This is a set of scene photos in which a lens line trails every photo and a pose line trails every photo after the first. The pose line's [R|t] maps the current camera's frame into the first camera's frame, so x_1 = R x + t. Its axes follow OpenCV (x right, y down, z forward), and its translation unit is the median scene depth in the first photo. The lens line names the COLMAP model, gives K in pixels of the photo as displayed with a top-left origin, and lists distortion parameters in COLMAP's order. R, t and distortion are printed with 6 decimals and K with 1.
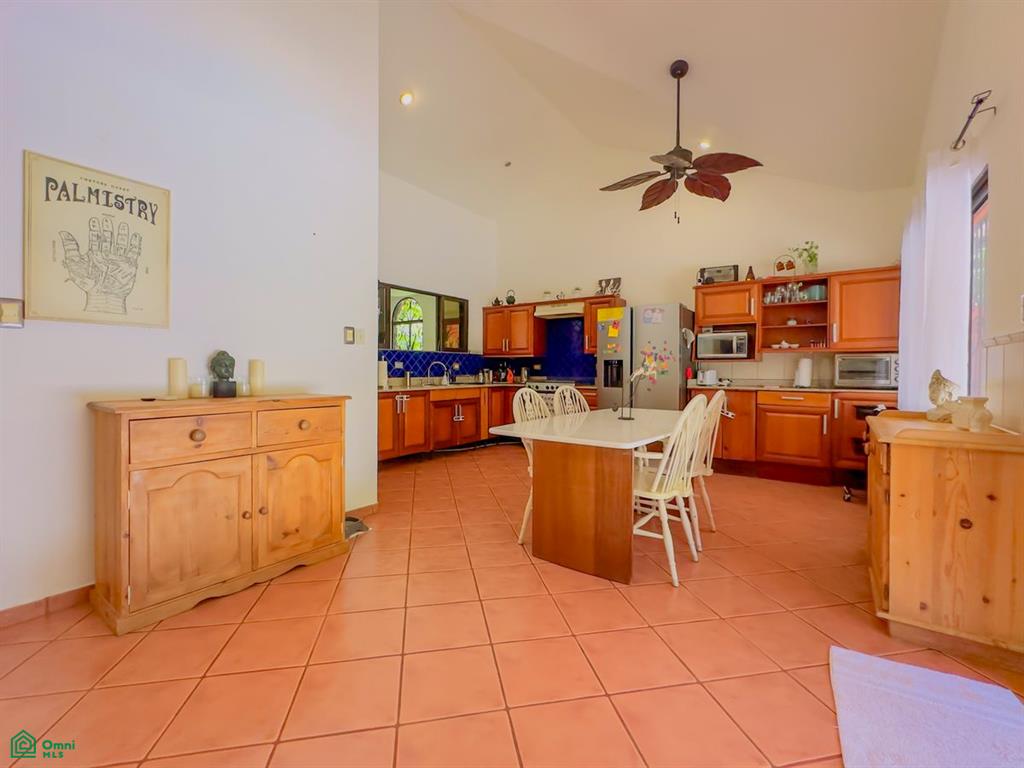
lens RADIAL K [[444.6, 0, 511.2], [0, 444.6, 371.4], [0, 0, 1]] dist [0.000429, 0.000060]
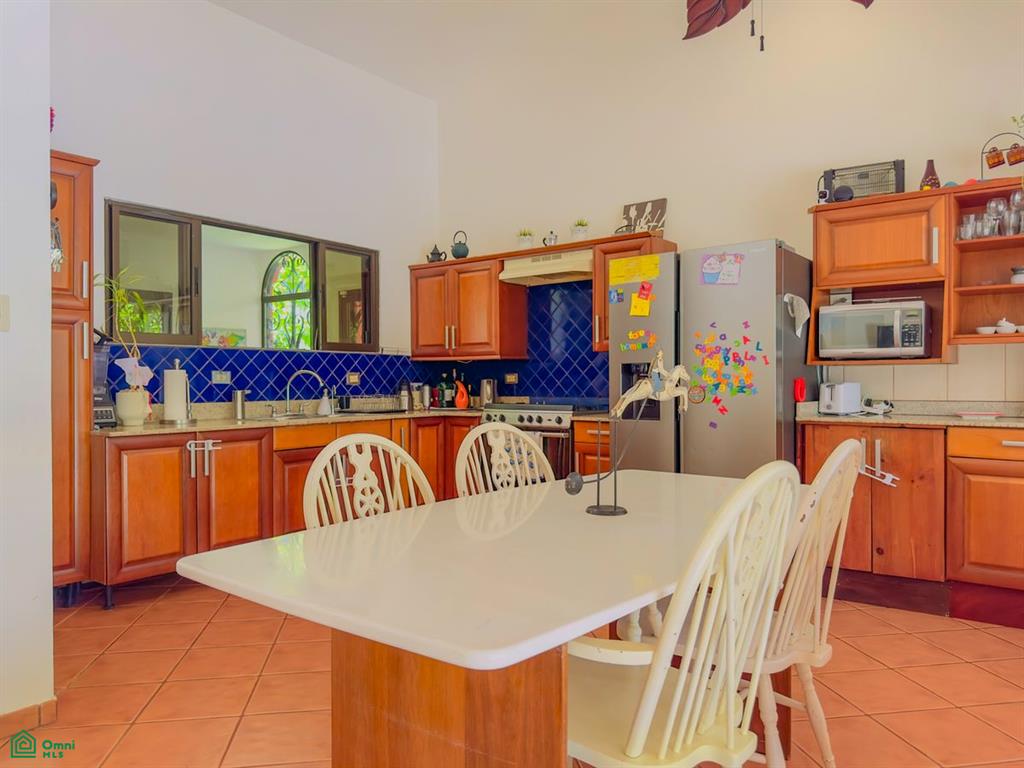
lens RADIAL K [[724.3, 0, 512.0], [0, 724.3, 384.0], [0, 0, 1]] dist [0.053870, -0.079033]
pose [[0.999459, -0.008466, -0.031775, 0.111010], [0.008431, 0.999964, -0.001242, -0.003198], [0.031784, 0.000973, 0.999494, 0.200359]]
